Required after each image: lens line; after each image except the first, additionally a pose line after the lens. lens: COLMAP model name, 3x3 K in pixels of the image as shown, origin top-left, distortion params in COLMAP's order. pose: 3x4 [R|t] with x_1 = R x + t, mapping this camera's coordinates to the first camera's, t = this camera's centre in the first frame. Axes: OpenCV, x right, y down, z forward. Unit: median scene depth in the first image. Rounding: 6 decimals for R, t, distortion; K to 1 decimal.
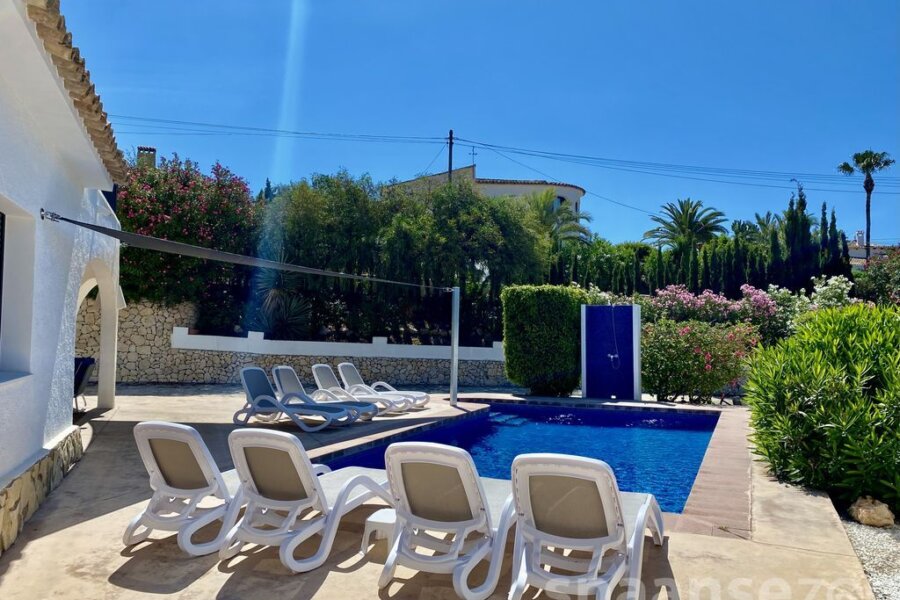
lens RADIAL K [[710.0, 0, 450.0], [0, 710.0, 300.0], [0, 0, 1]] dist [0.233478, -0.479548]
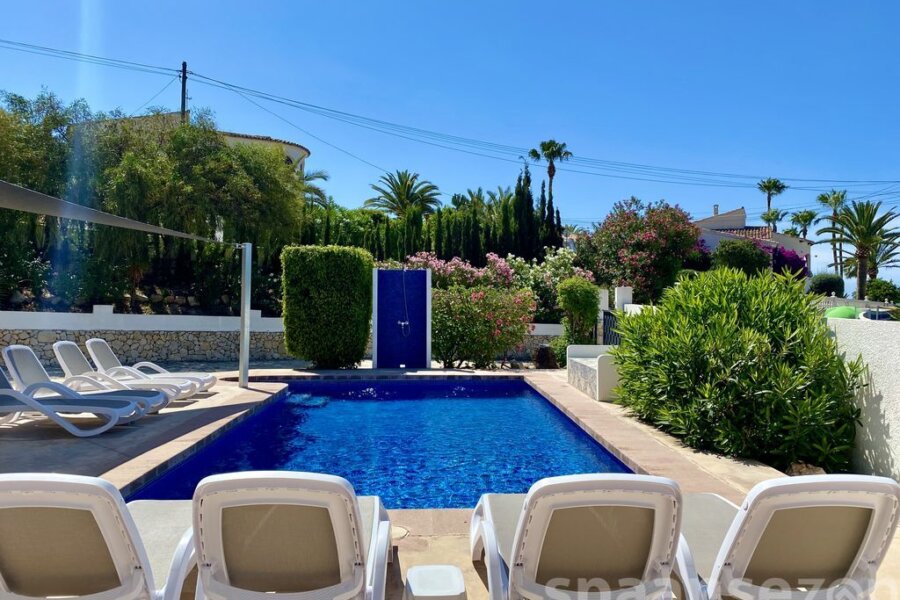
lens RADIAL K [[697.0, 0, 450.0], [0, 697.0, 300.0], [0, 0, 1]] dist [0.071919, -0.128581]
pose [[0.902224, -0.002102, 0.431263, -0.086294], [-0.017318, 0.999005, 0.041099, 0.006655], [-0.430920, -0.044549, 0.901290, 0.113712]]
